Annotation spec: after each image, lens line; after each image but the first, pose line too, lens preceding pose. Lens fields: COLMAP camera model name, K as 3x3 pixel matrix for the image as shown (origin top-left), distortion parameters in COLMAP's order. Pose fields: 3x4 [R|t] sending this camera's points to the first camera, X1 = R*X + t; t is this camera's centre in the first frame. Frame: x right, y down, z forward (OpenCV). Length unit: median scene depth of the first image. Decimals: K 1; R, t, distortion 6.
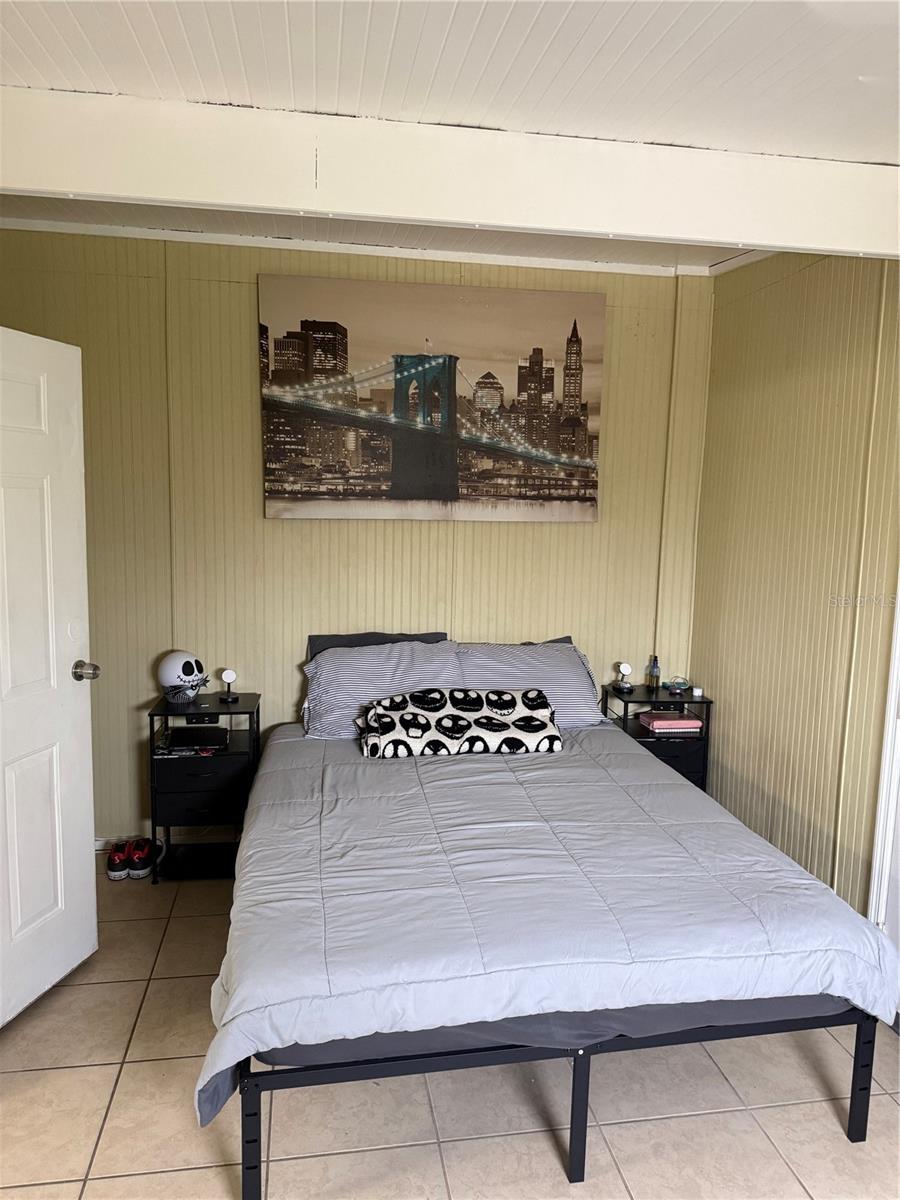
lens RADIAL K [[842.9, 0, 450.5], [0, 842.9, 604.0], [0, 0, 1]] dist [0.165394, -0.241579]
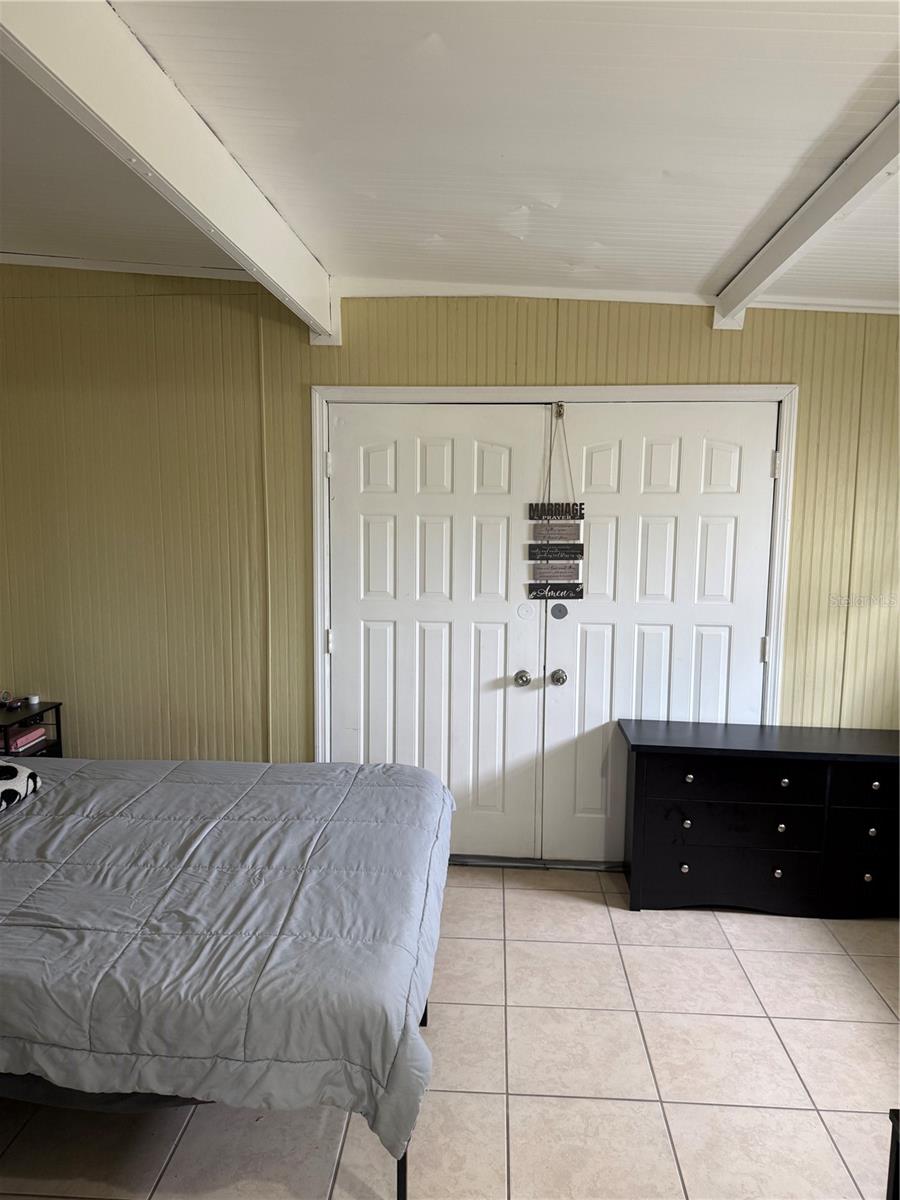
lens RADIAL K [[842.9, 0, 450.5], [0, 842.9, 604.0], [0, 0, 1]] dist [0.165394, -0.241579]
pose [[0.217960, -0.131174, 0.967102, -0.797120], [0.121718, 0.986843, 0.106419, -0.074547], [-0.968338, 0.094518, 0.231058, 0.466885]]
